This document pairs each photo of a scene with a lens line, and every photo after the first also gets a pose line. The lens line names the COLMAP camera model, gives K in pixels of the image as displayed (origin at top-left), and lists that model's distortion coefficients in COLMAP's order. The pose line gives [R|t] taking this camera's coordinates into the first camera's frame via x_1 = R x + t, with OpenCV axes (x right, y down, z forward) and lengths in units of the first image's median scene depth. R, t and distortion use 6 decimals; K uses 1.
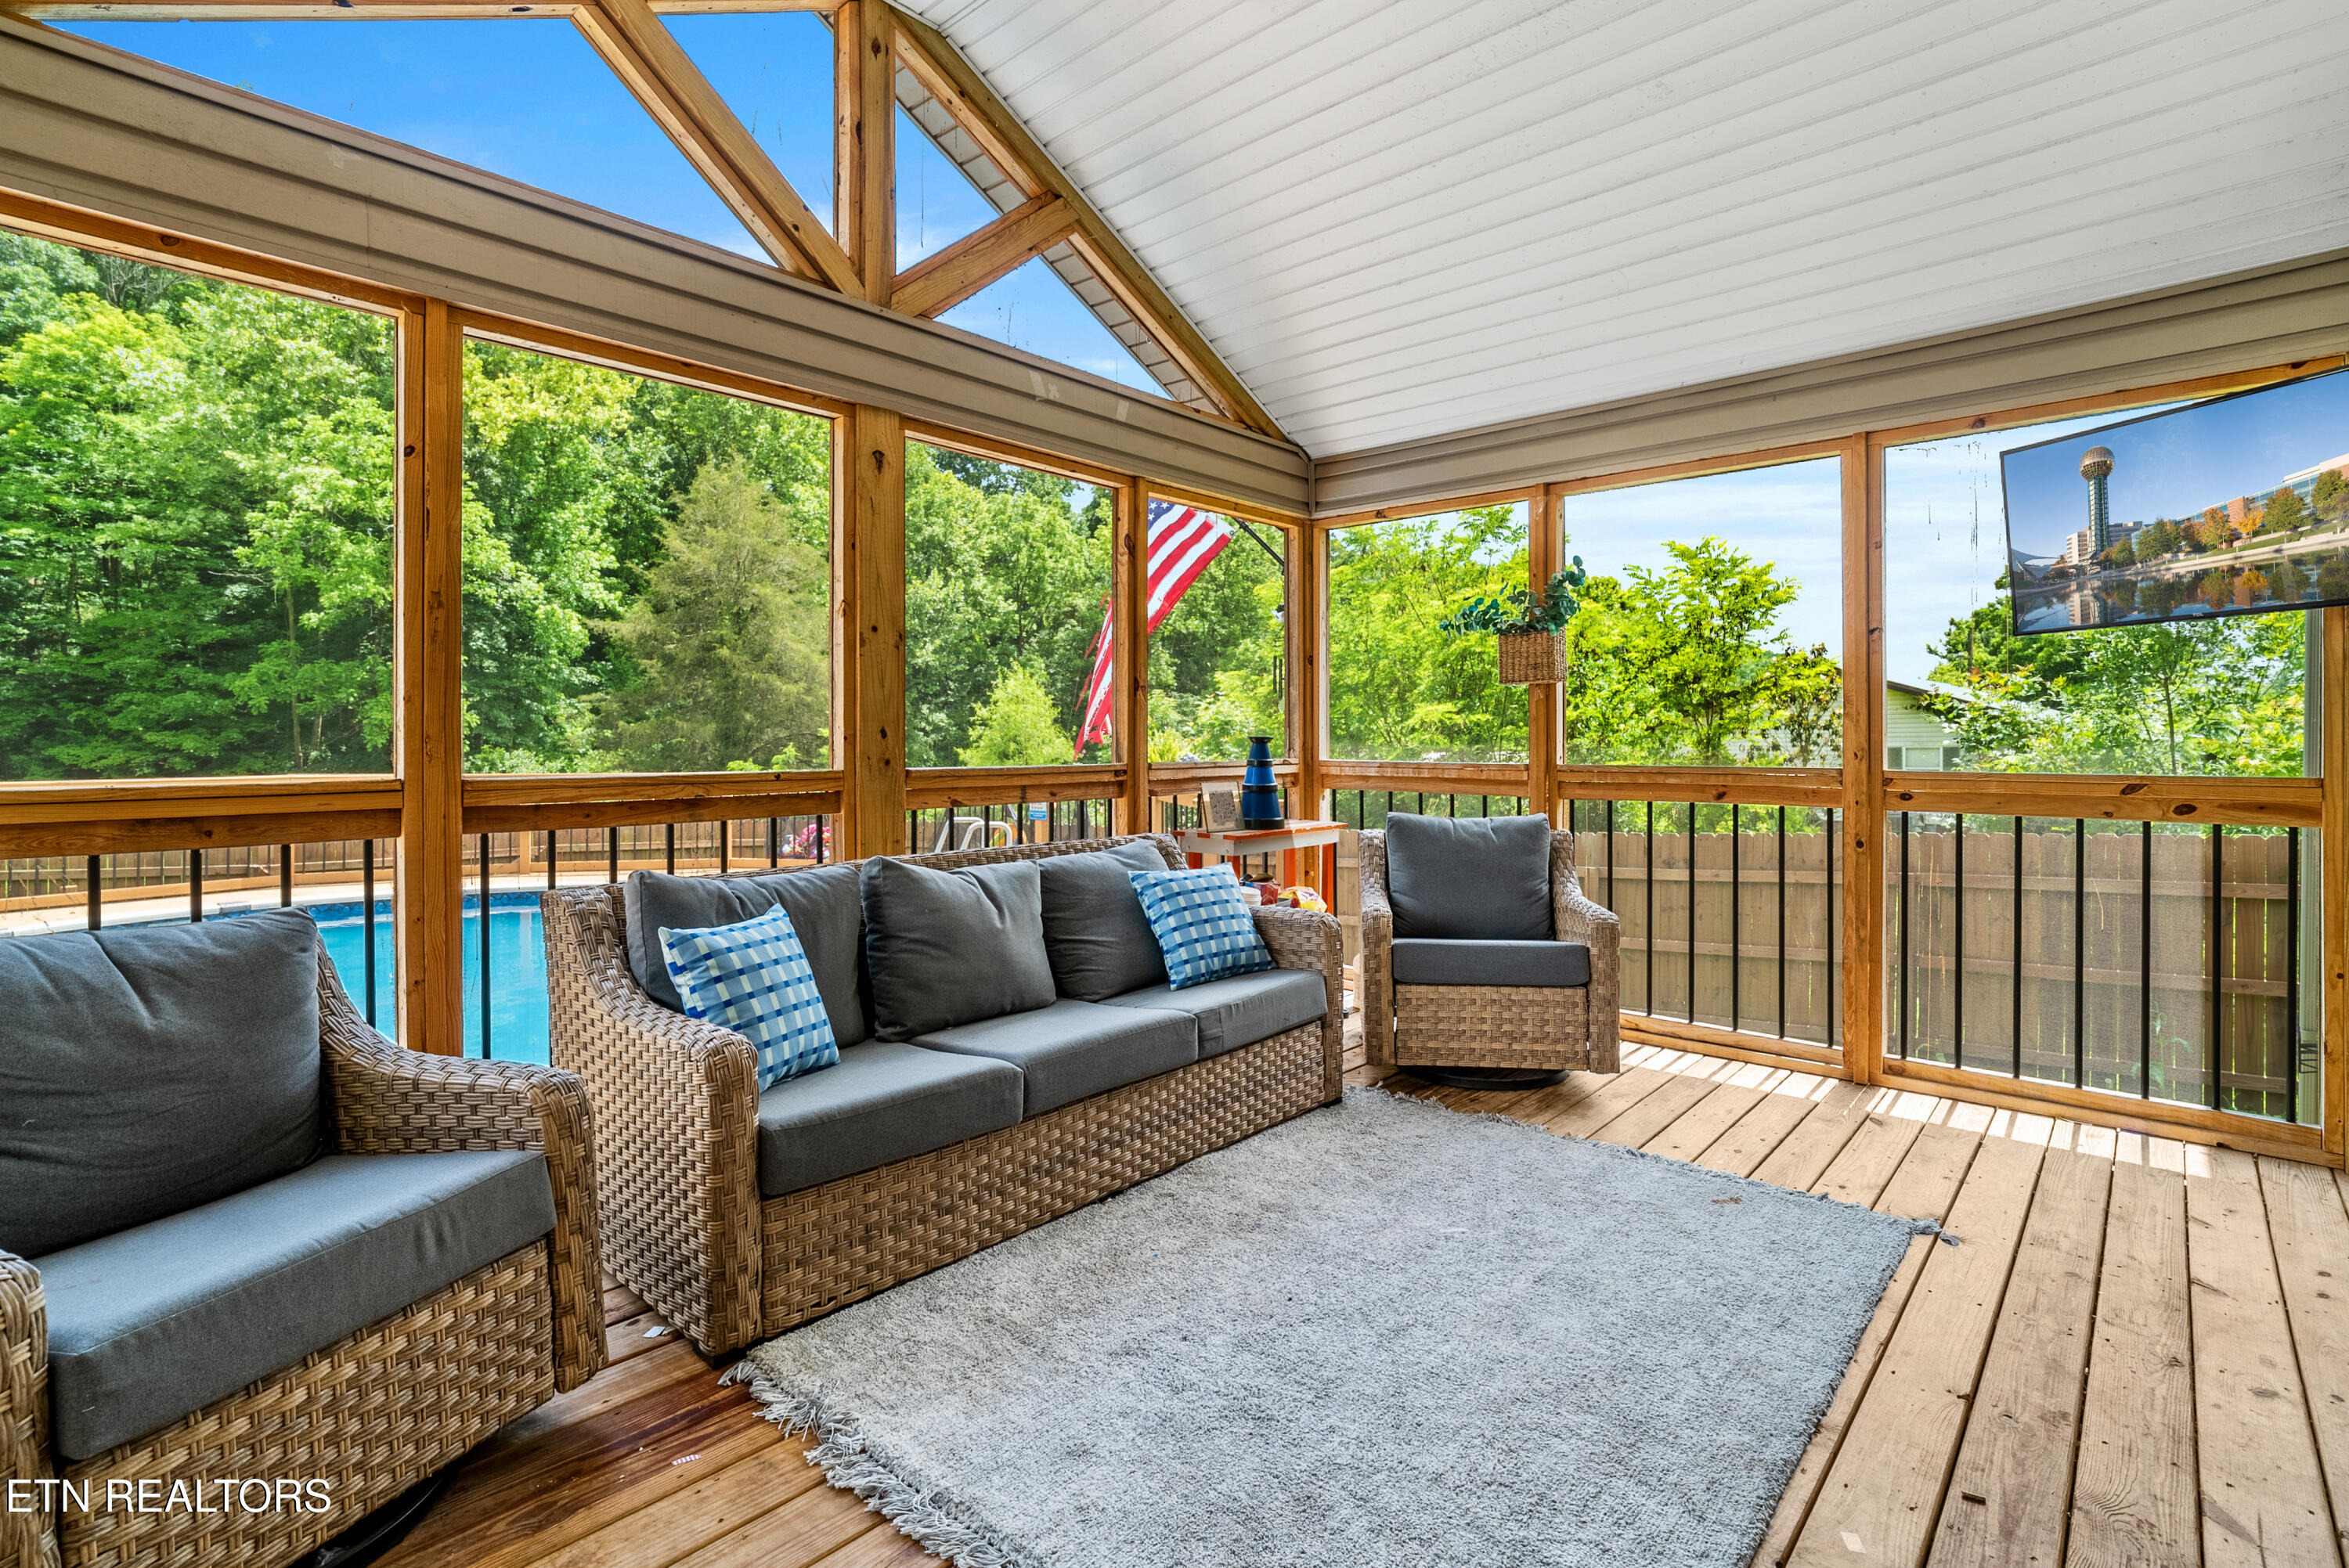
lens RADIAL K [[1123.4, 0, 1174.6], [0, 1123.4, 738.9], [0, 0, 1]] dist [-0.019754, 0.008232]
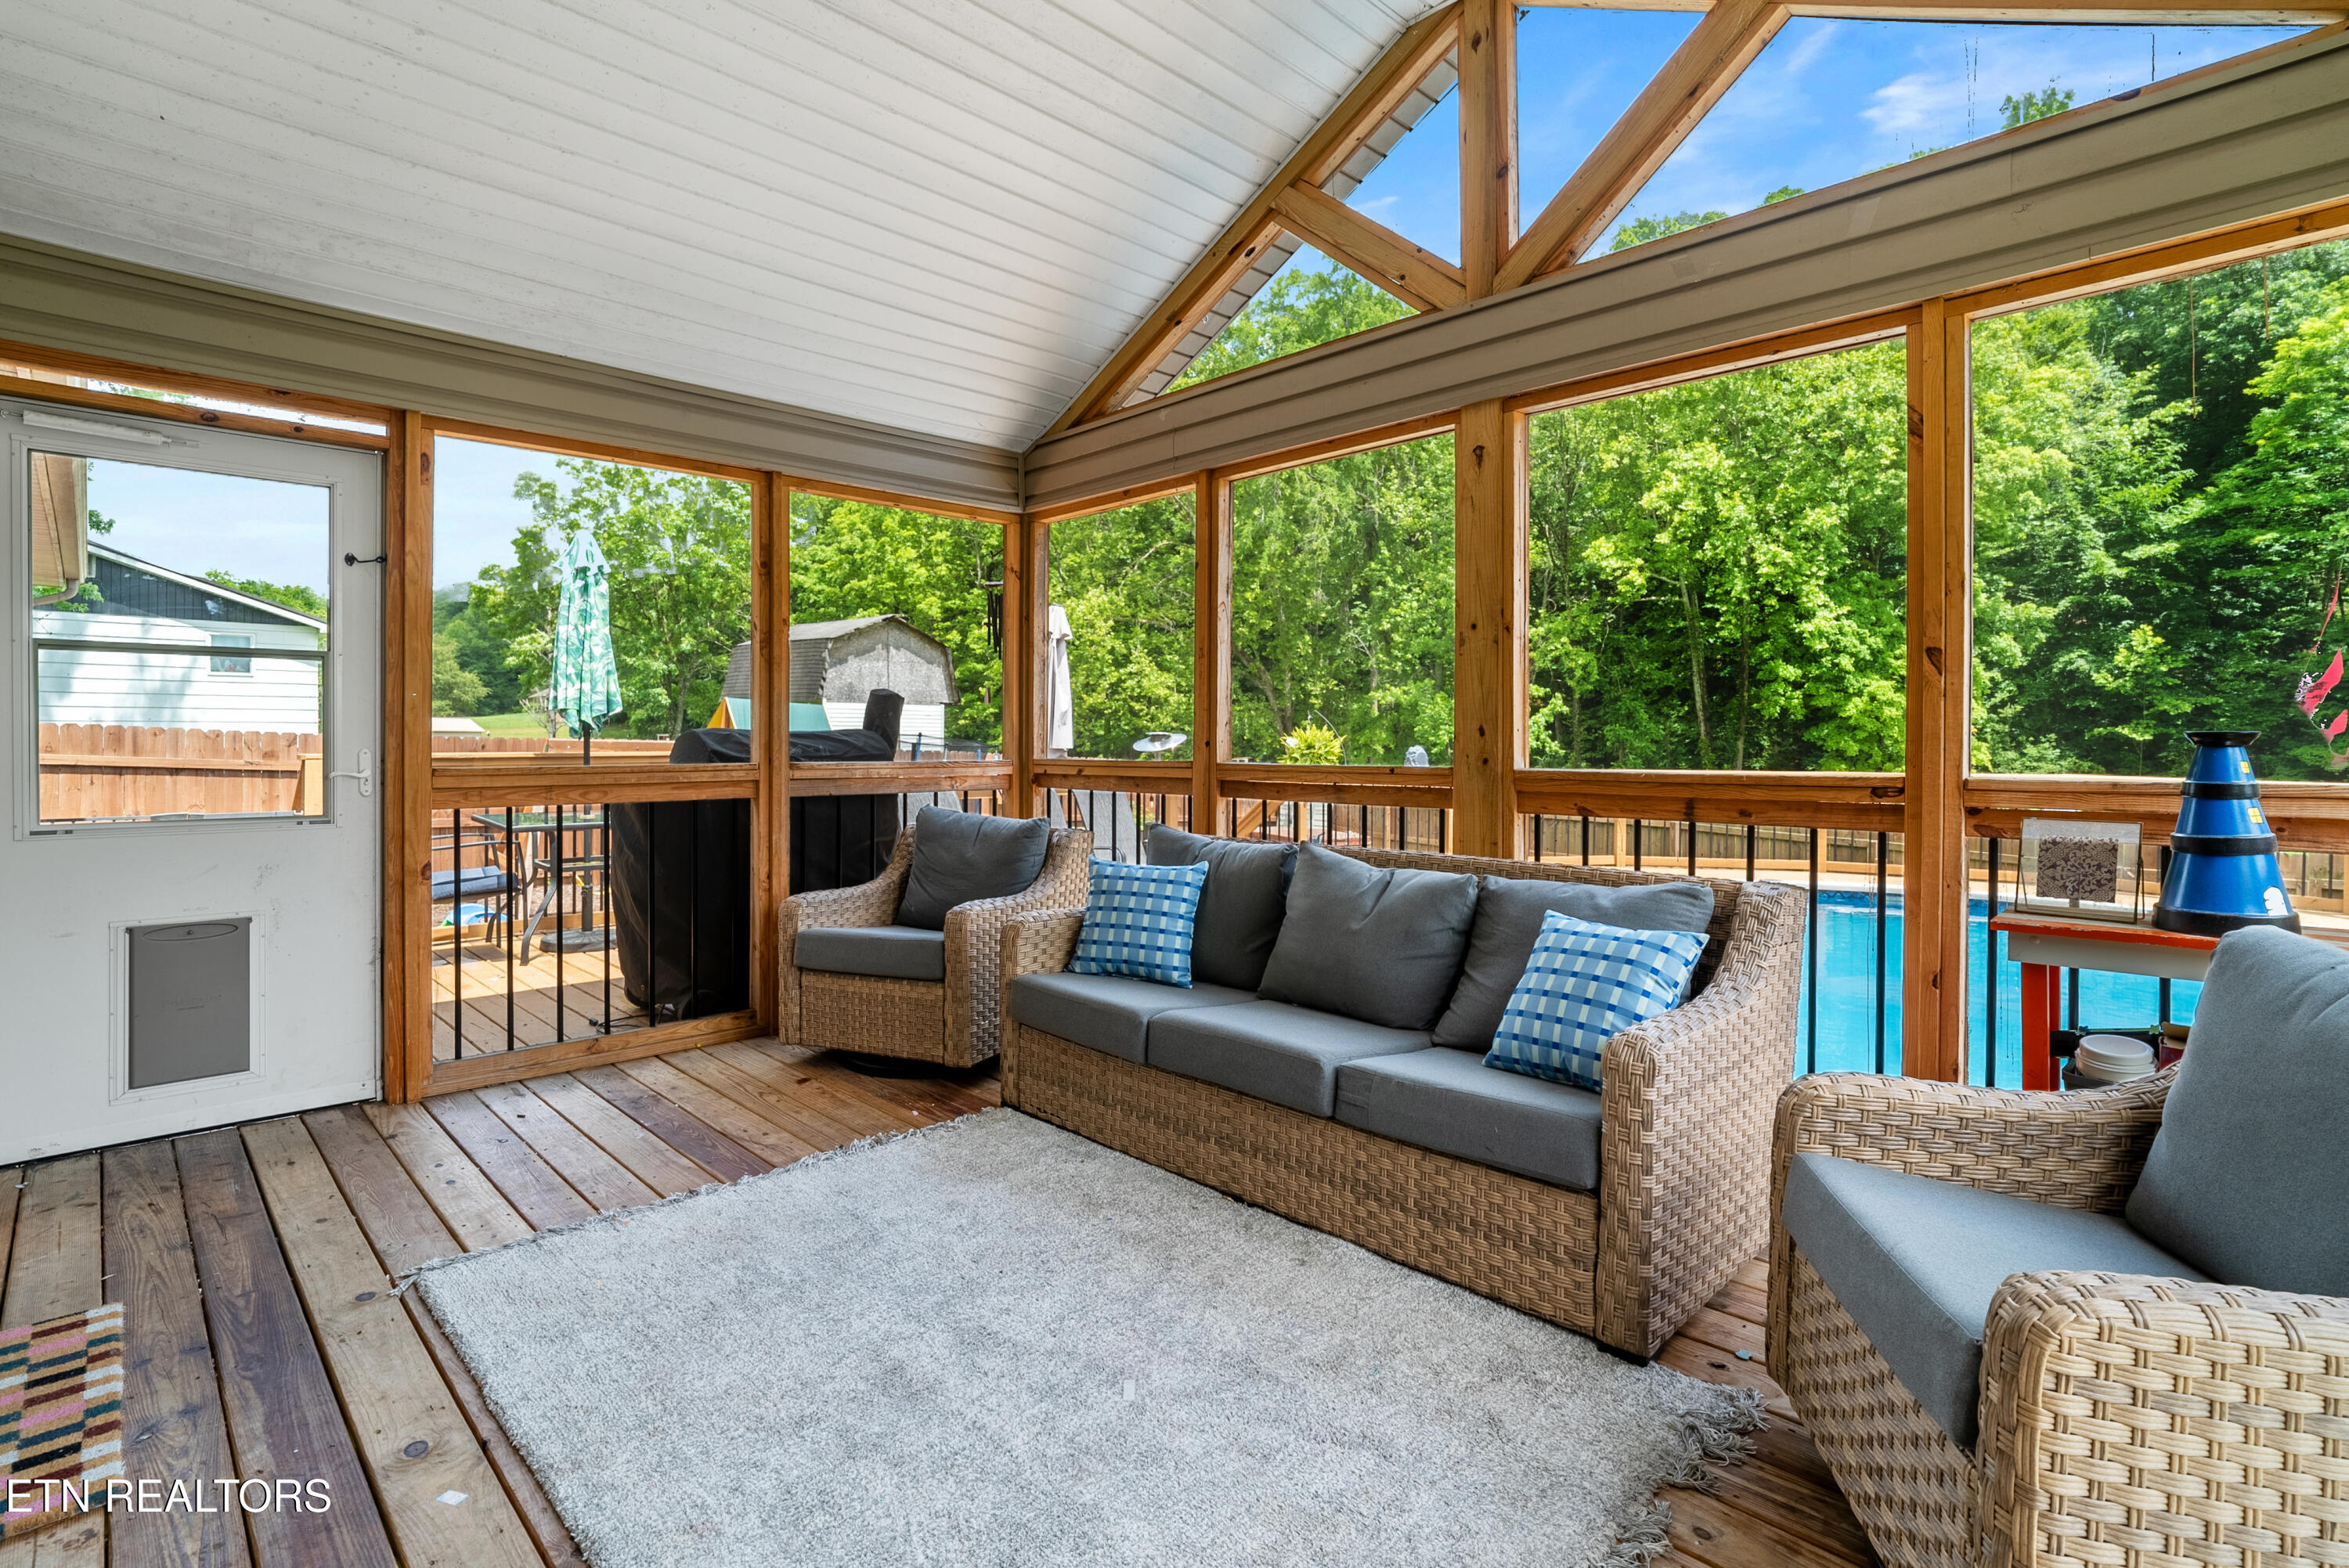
lens RADIAL K [[1123.4, 0, 1190.7], [0, 1123.4, 745.5], [0, 0, 1]] dist [-0.019754, 0.008232]
pose [[-0.063861, 0.006925, -0.997935, 0.373141], [0.000173, 0.999976, 0.006928, 0.000256], [0.997959, 0.000269, -0.063860, 0.409316]]
